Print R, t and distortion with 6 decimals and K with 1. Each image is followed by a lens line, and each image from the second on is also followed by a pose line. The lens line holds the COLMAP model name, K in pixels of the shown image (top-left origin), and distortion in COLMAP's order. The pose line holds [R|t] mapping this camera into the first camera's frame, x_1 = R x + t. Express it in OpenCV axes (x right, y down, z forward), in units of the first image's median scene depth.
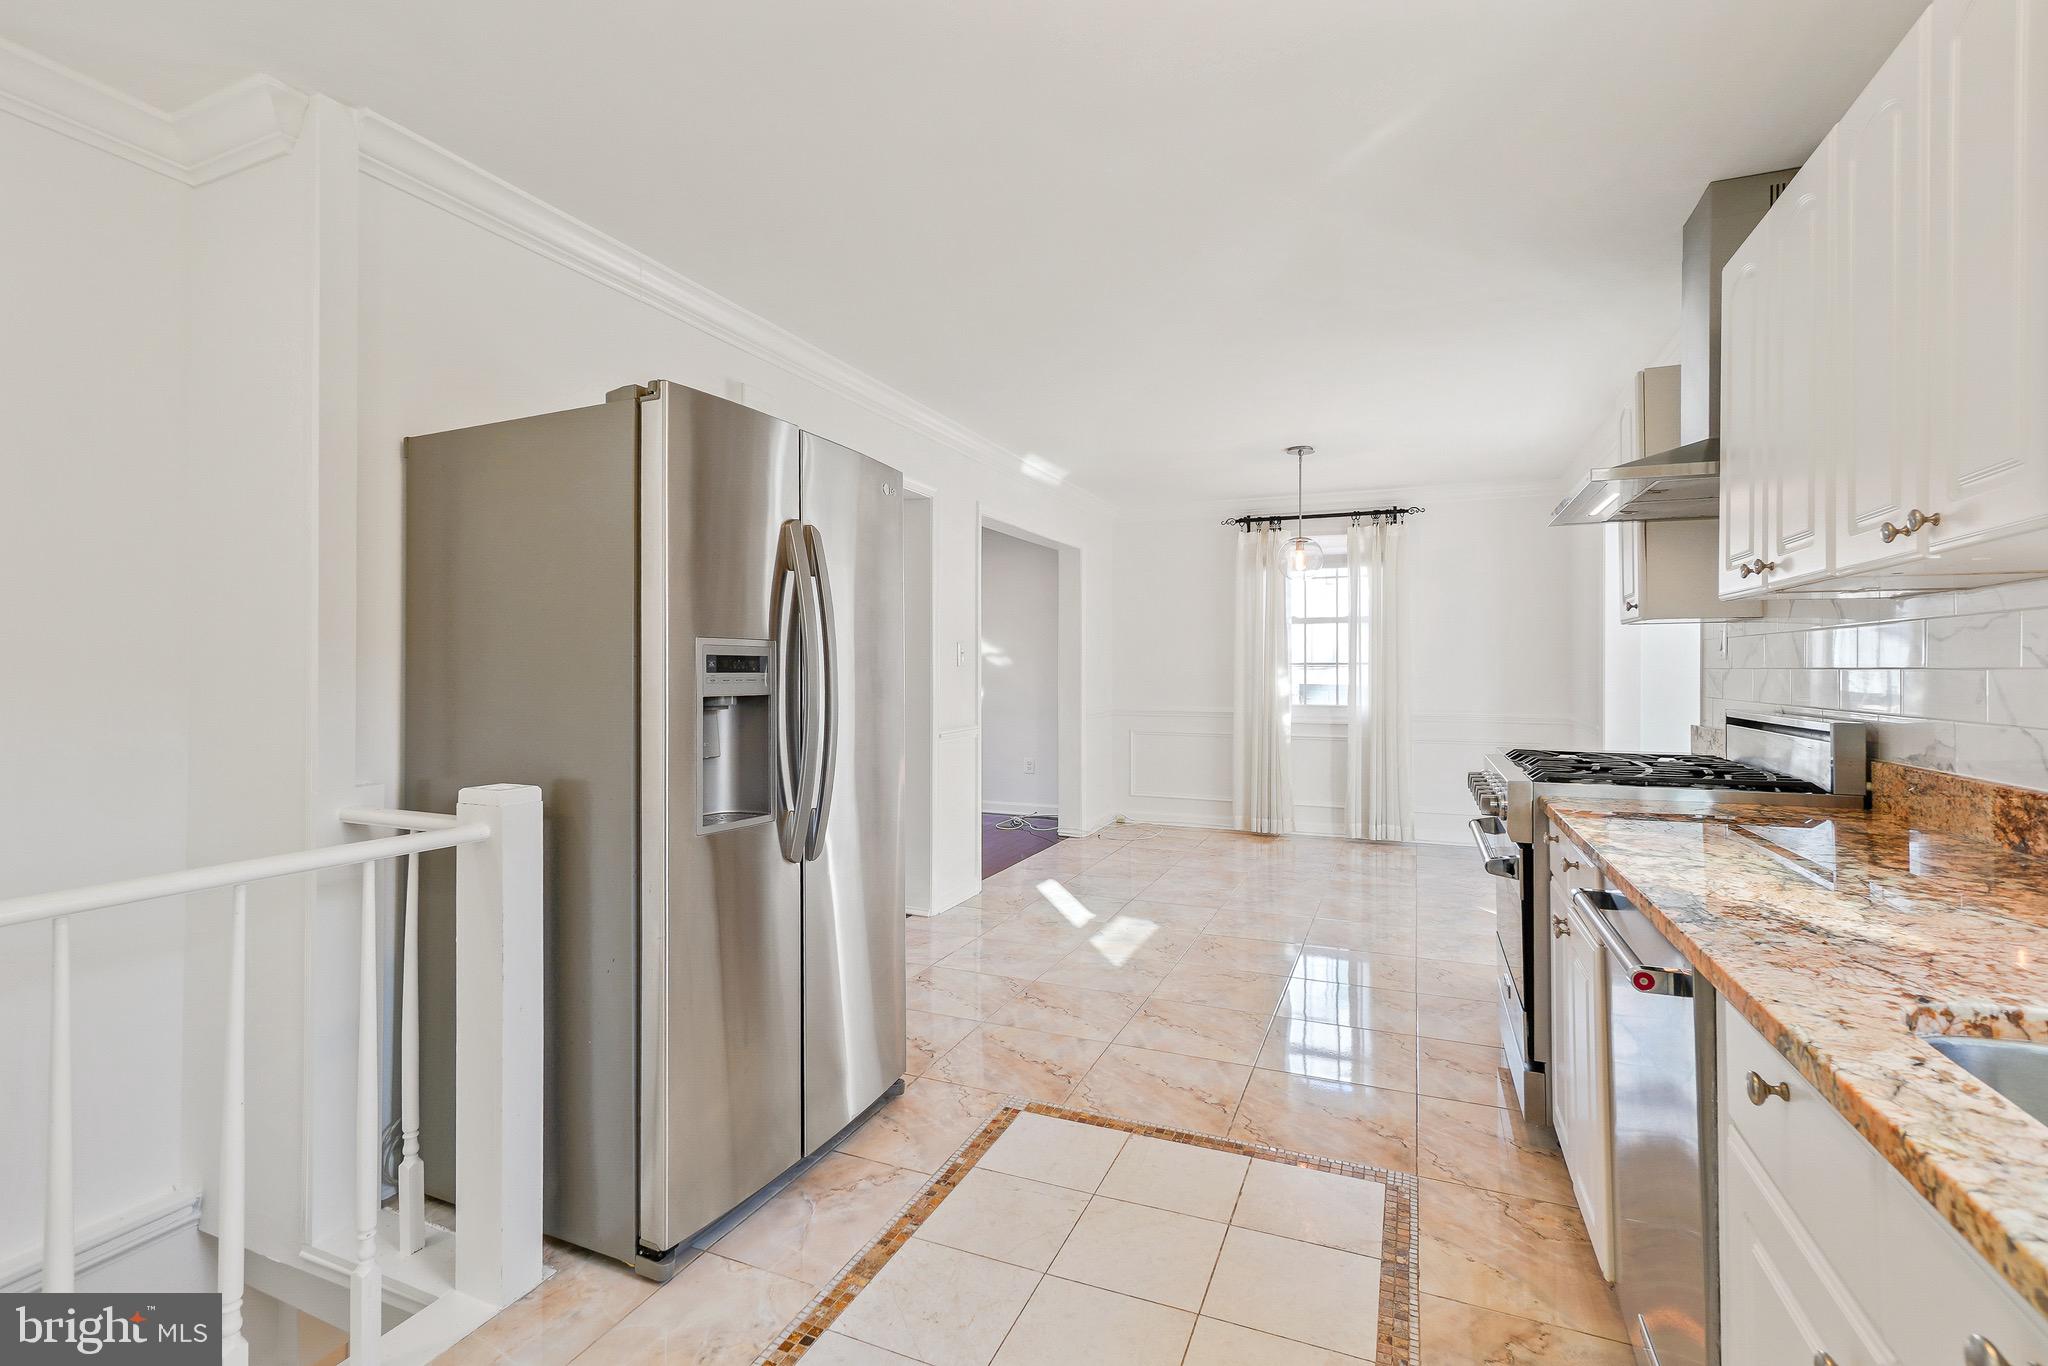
lens RADIAL K [[918.7, 0, 1027.4], [0, 918.7, 670.1], [0, 0, 1]] dist [-0.001349, -0.000054]
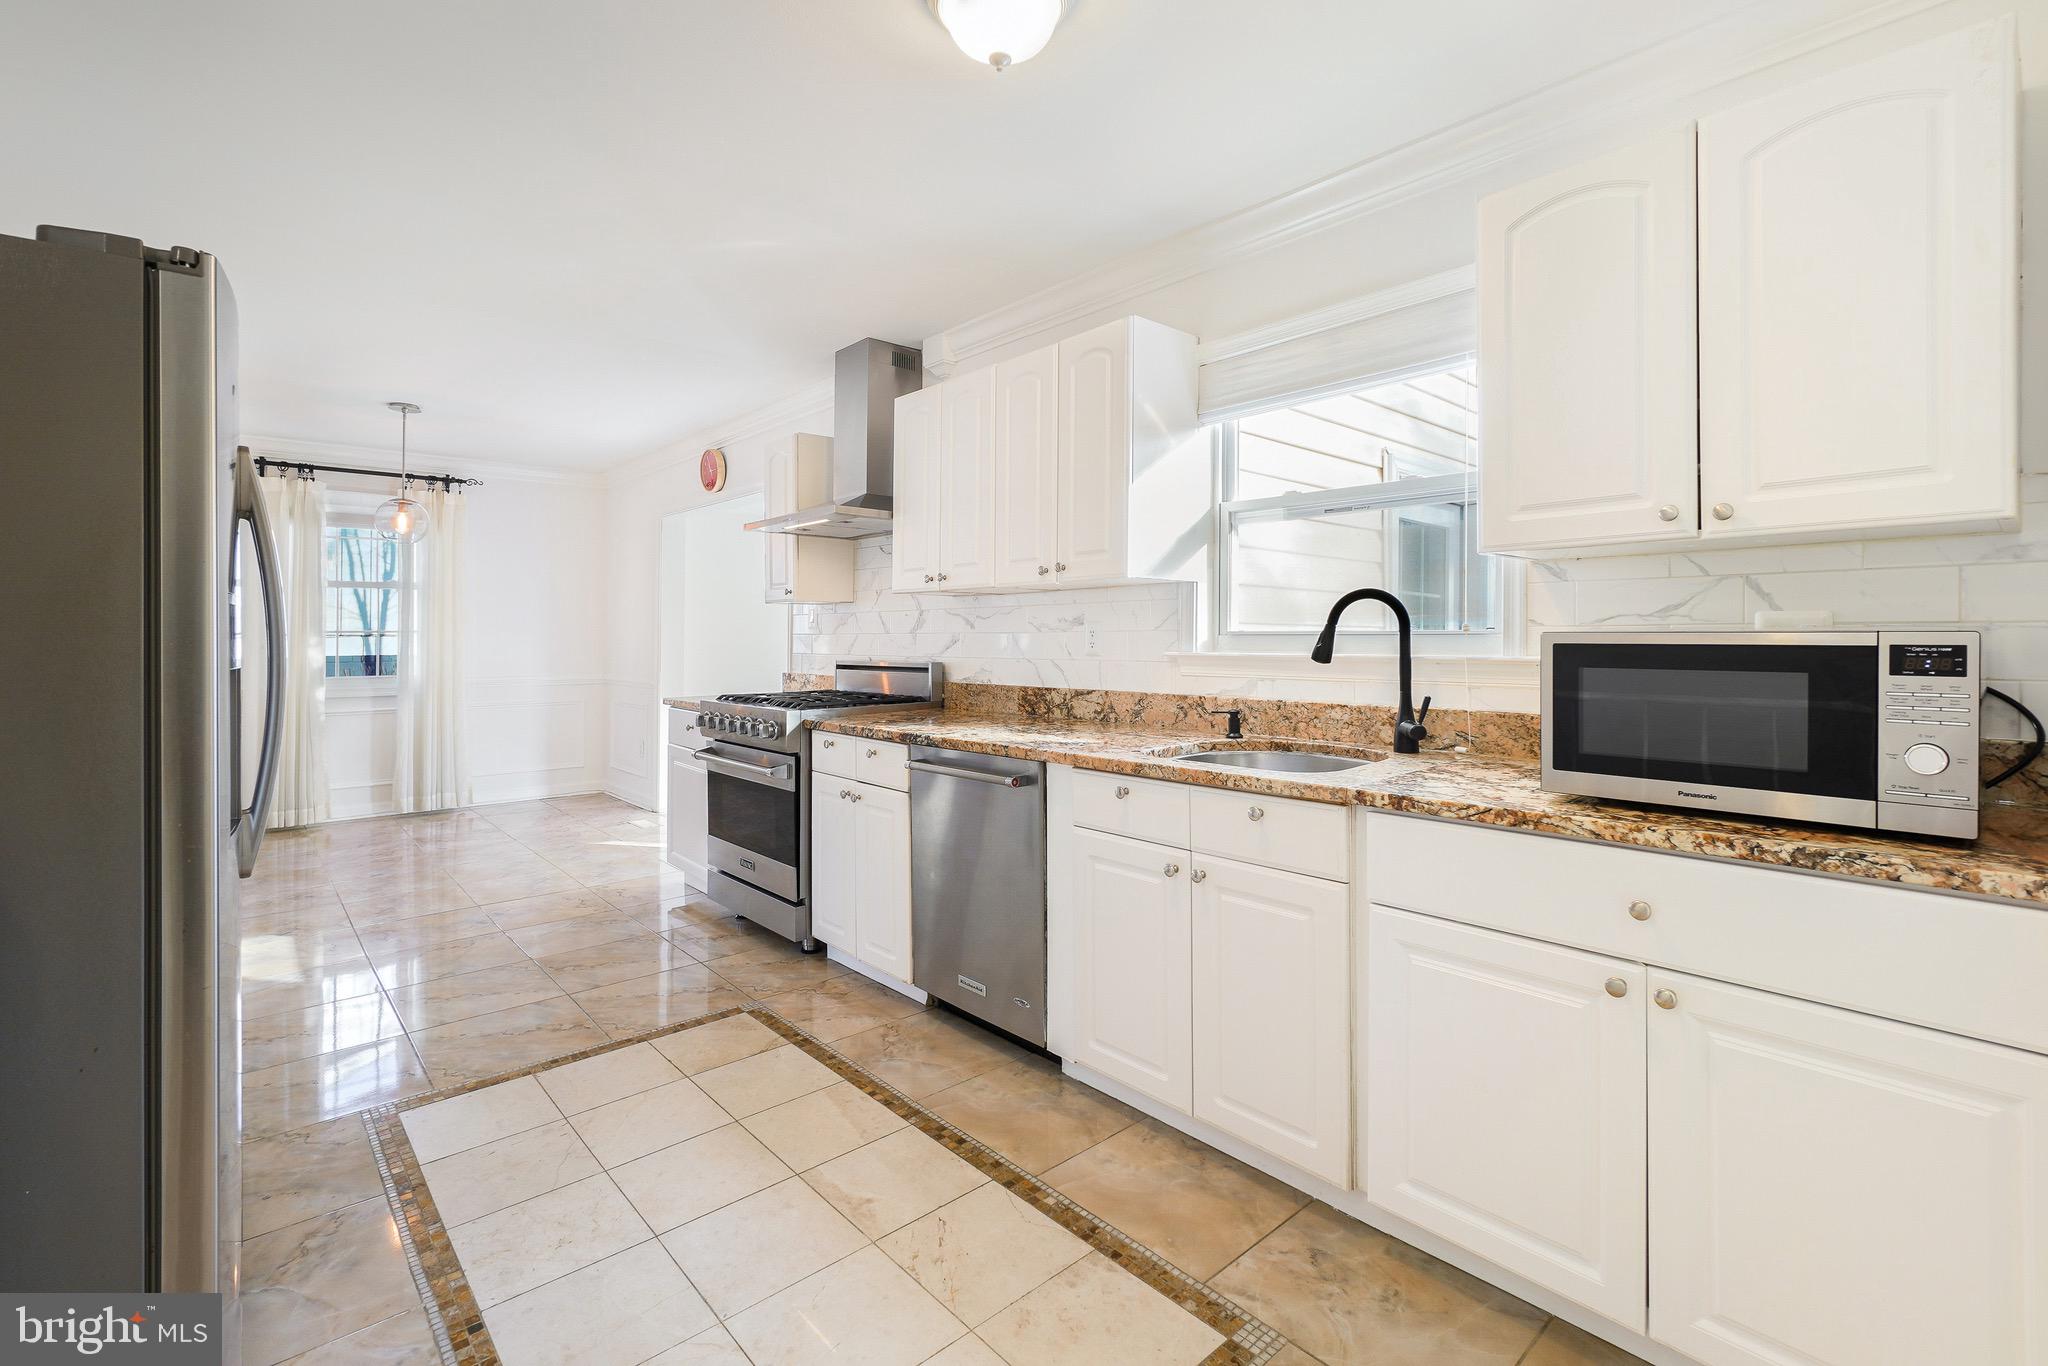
lens RADIAL K [[911.1, 0, 994.8], [0, 911.1, 635.5], [0, 0, 1]] dist [0.004169, 0.000054]
pose [[0.450135, -0.001902, 0.892959, -0.581898], [0.006090, 0.999981, -0.000940, 0.004898], [-0.892940, 0.005861, 0.450138, 0.051542]]
